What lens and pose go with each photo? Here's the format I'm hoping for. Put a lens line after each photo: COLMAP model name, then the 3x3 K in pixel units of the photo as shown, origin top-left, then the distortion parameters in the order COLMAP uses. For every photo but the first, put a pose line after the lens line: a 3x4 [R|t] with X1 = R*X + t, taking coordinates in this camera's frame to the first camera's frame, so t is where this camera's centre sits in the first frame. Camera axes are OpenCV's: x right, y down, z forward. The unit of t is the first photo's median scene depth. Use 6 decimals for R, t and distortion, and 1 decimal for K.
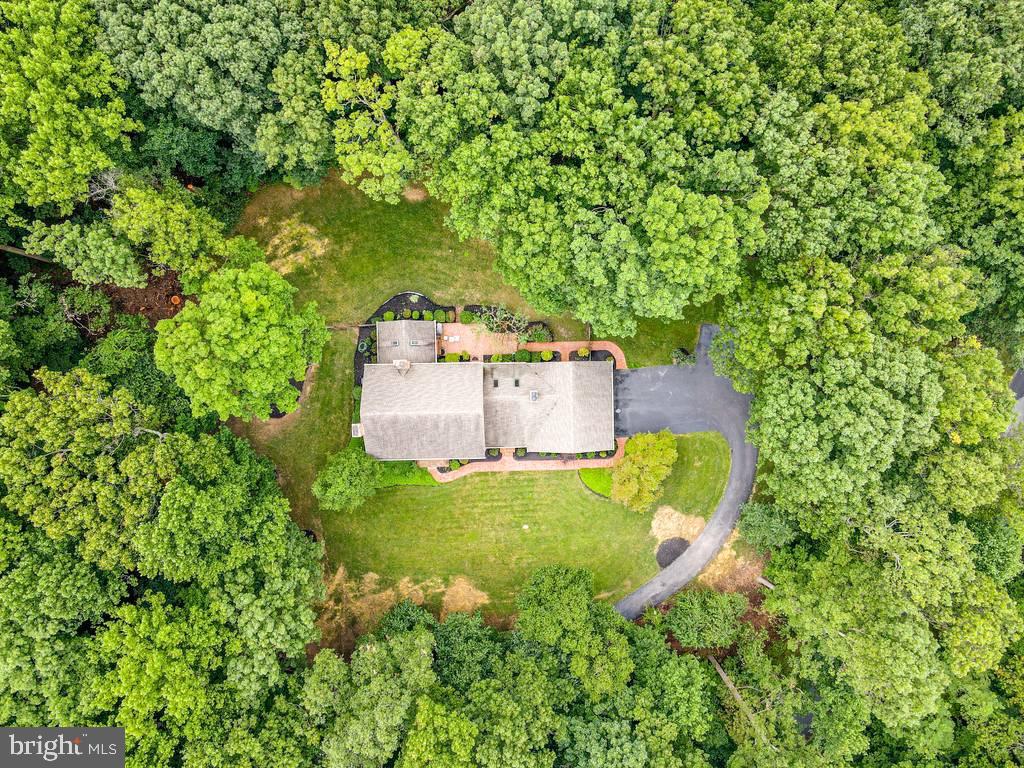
lens RADIAL K [[753.9, 0, 512.0], [0, 753.9, 384.0], [0, 0, 1]] dist [0.001110, 0.001573]
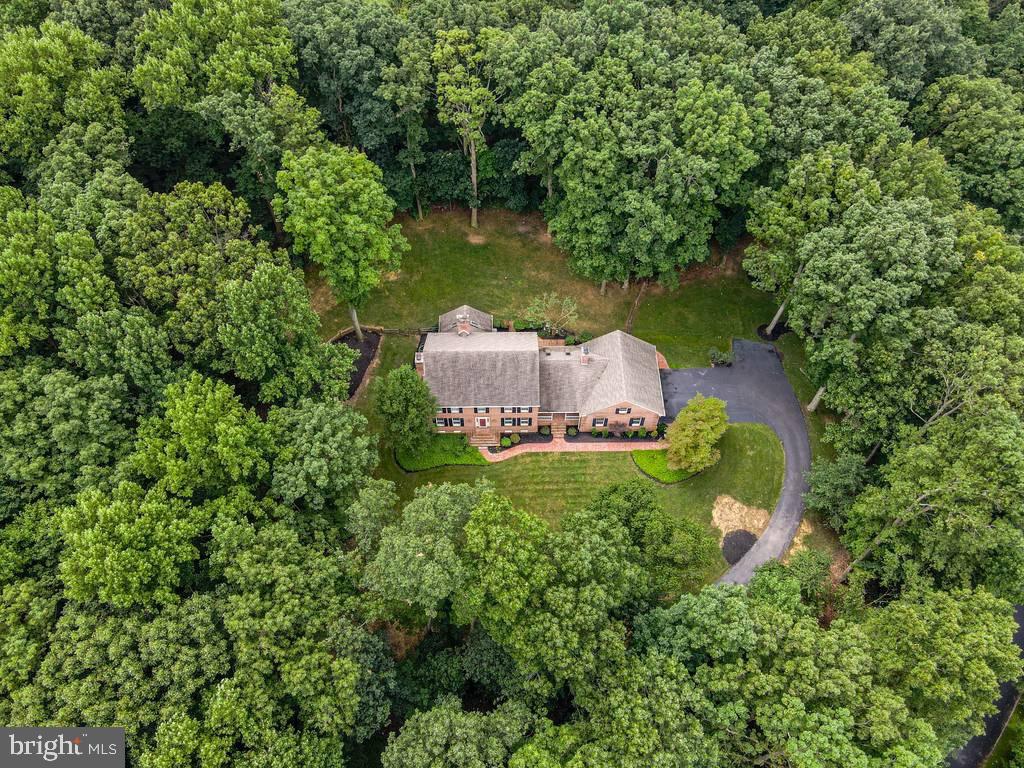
lens RADIAL K [[741.8, 0, 512.0], [0, 741.8, 384.0], [0, 0, 1]] dist [0.005011, 0.007482]
pose [[0.999932, 0.006723, -0.009506, -0.058915], [-0.010890, 0.828956, -0.559208, 0.587245], [0.004121, 0.559274, 0.828973, 0.142185]]
